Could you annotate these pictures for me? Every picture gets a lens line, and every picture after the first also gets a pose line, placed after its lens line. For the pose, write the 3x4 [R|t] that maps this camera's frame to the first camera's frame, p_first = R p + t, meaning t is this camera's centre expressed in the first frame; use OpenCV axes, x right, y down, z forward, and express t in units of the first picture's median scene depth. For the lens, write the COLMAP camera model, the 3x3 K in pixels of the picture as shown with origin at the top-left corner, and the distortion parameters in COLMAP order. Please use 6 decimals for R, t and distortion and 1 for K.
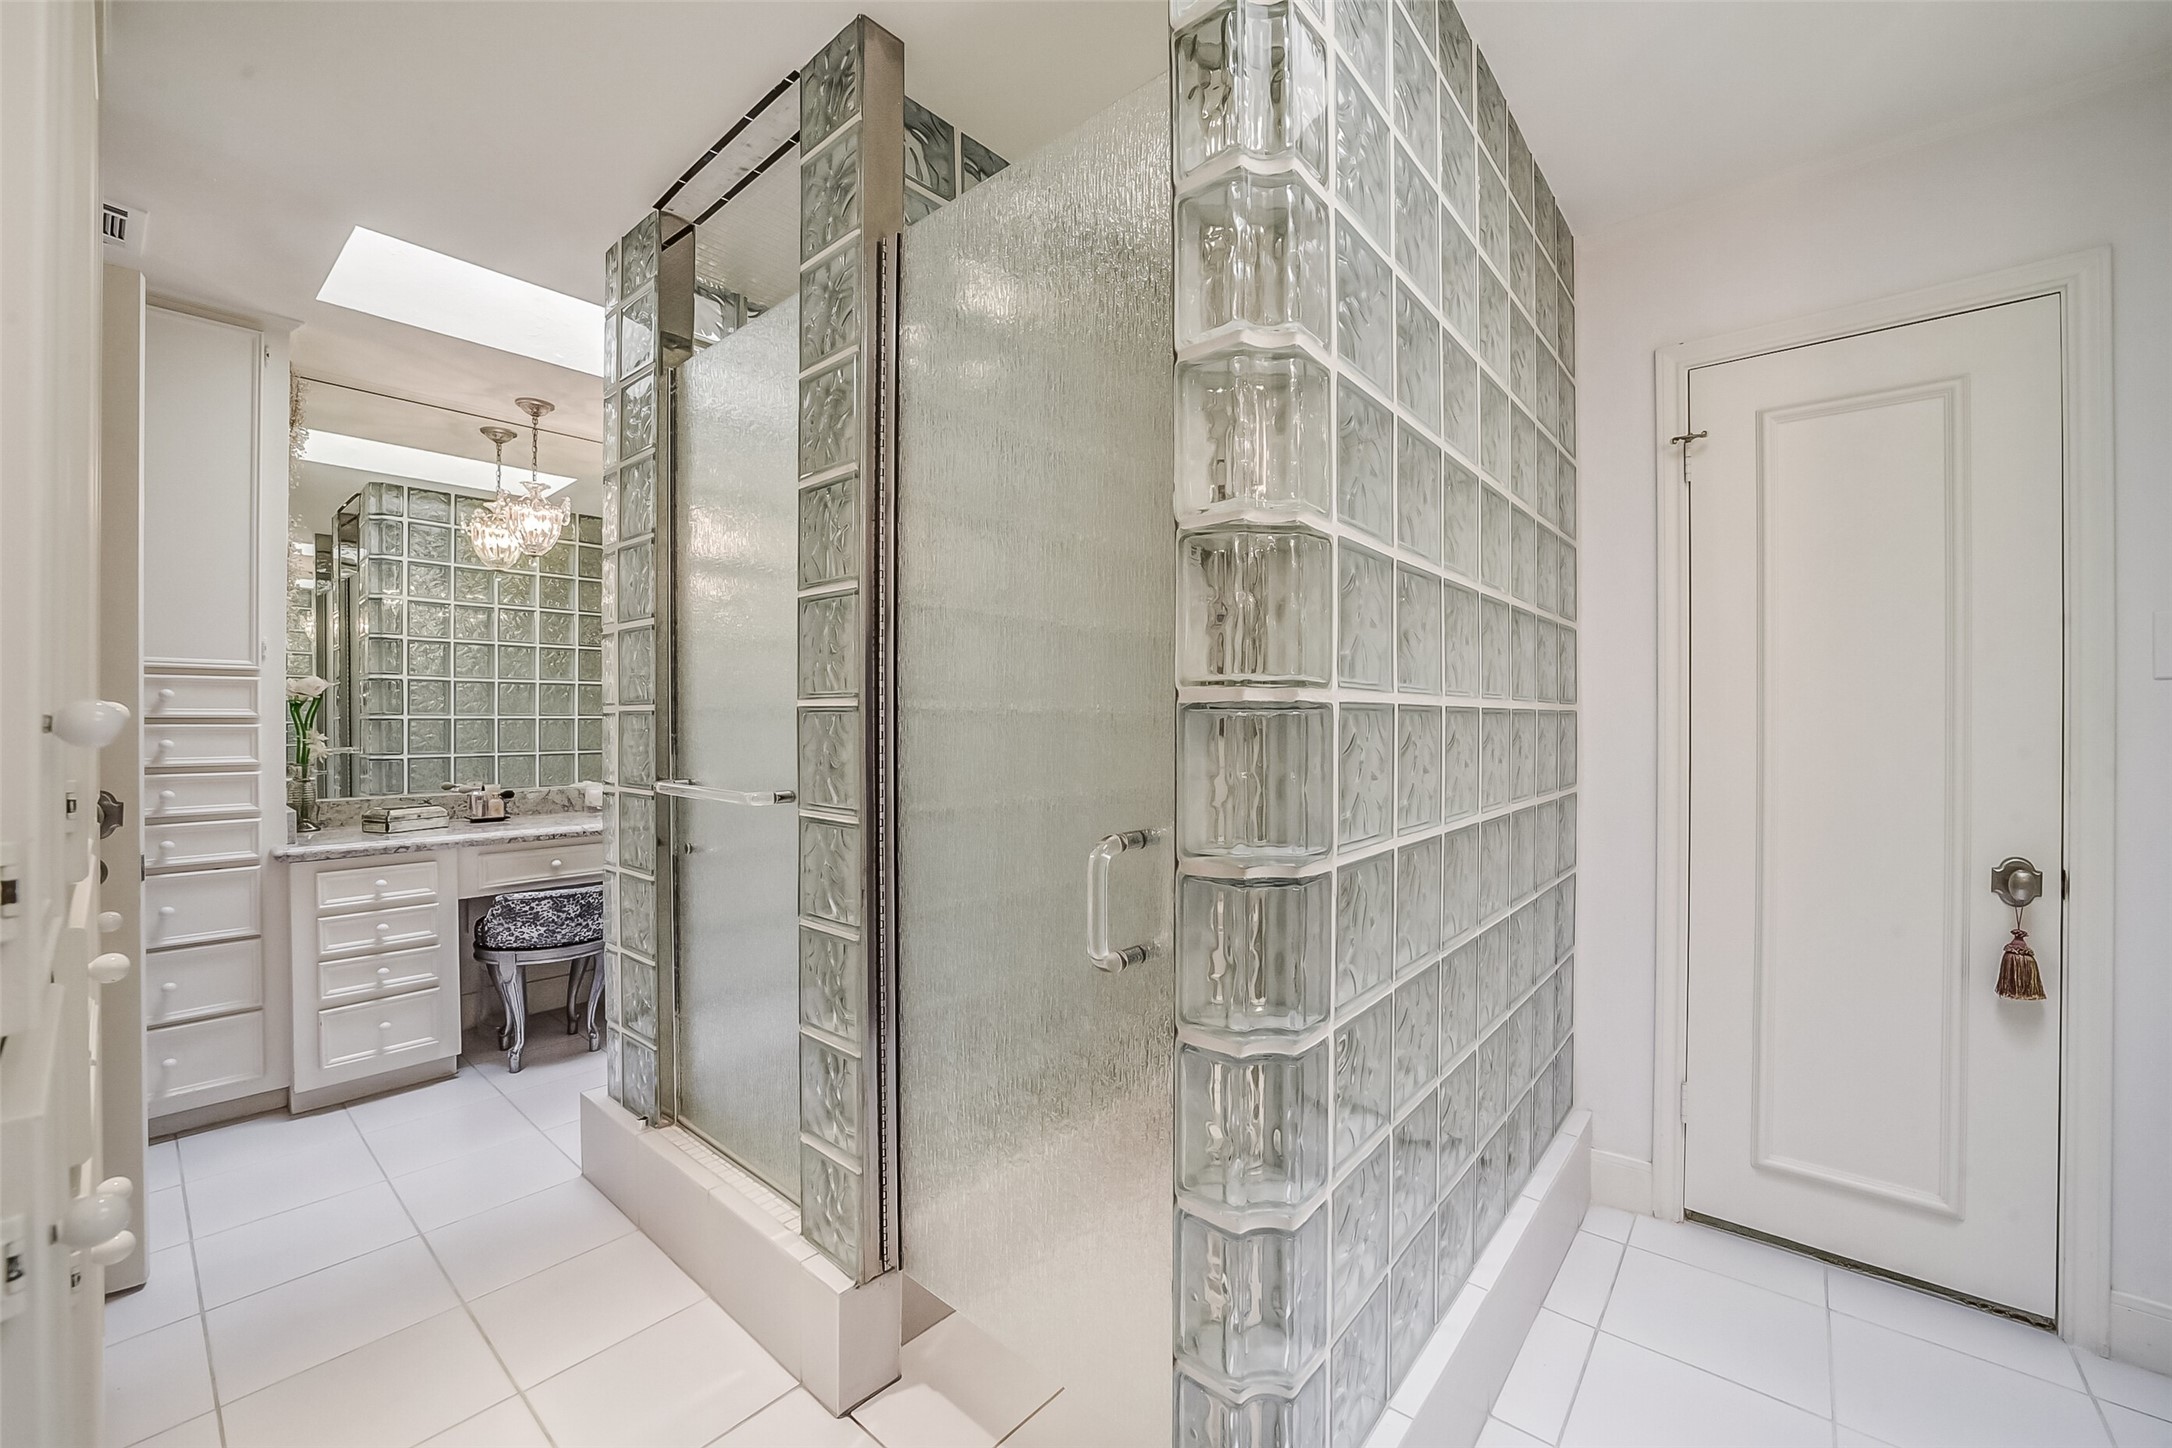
lens RADIAL K [[856.0, 0, 1086.0], [0, 856.0, 724.0], [0, 0, 1]] dist [-0.036280, 0.011431]
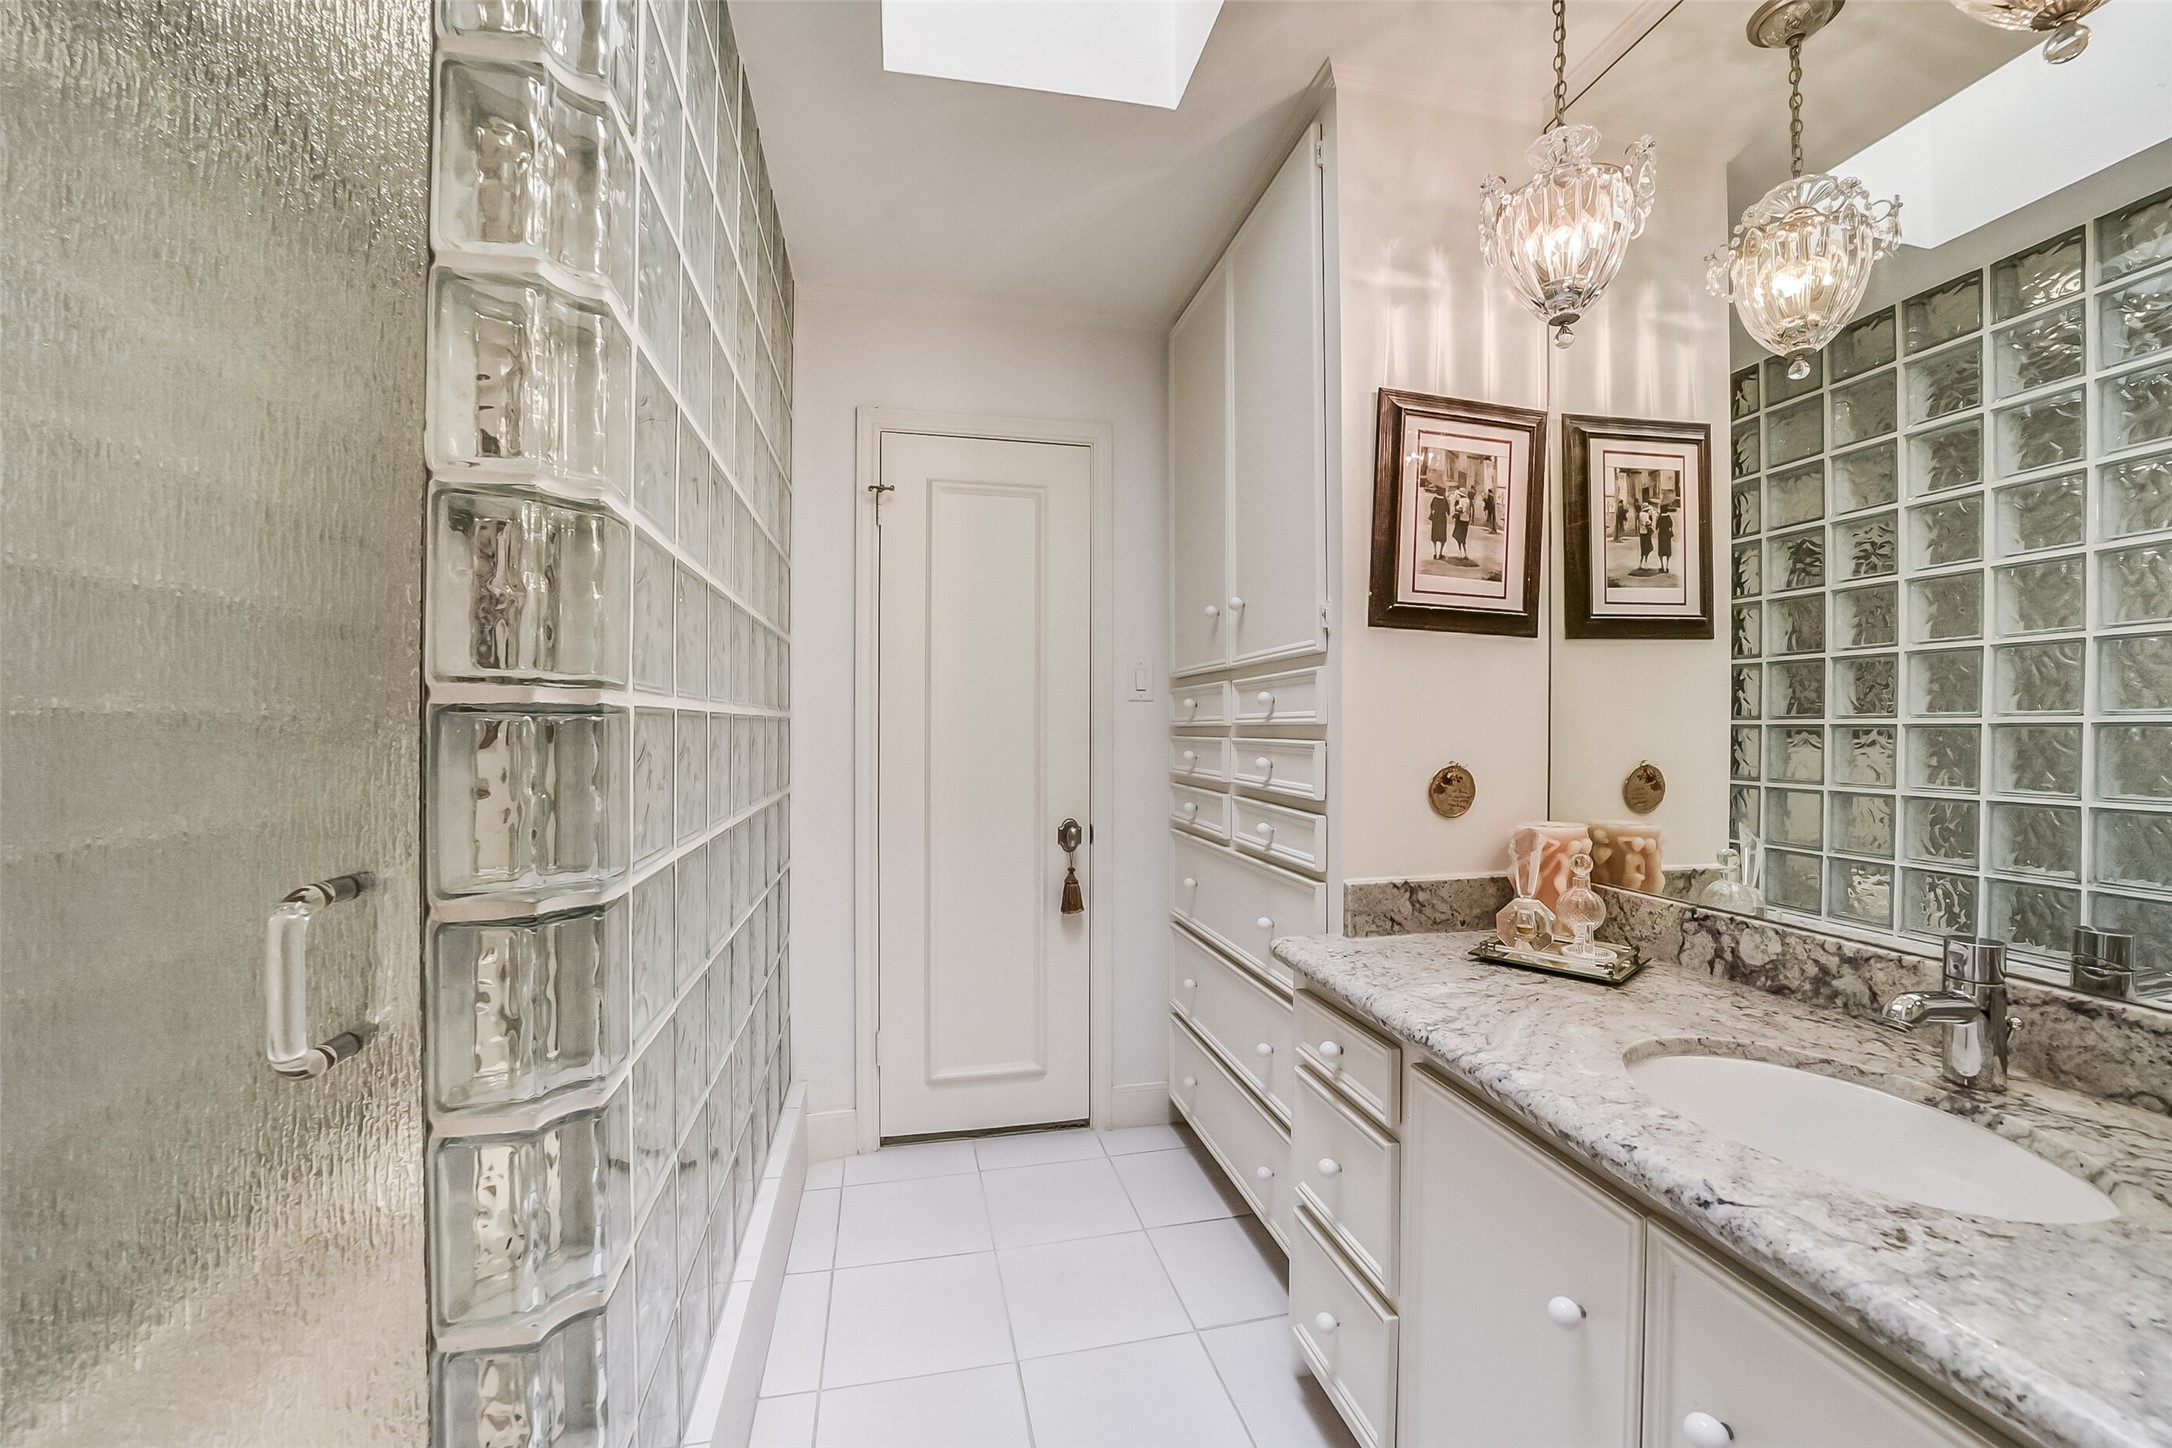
lens RADIAL K [[855.9, 0, 1093.4], [0, 855.9, 729.6], [0, 0, 1]] dist [-0.034512, 0.008673]
pose [[0.617327, -0.002426, 0.786703, -0.116517], [0.002435, 0.999996, 0.001173, -0.000285], [-0.786703, 0.001191, 0.617331, 0.053276]]
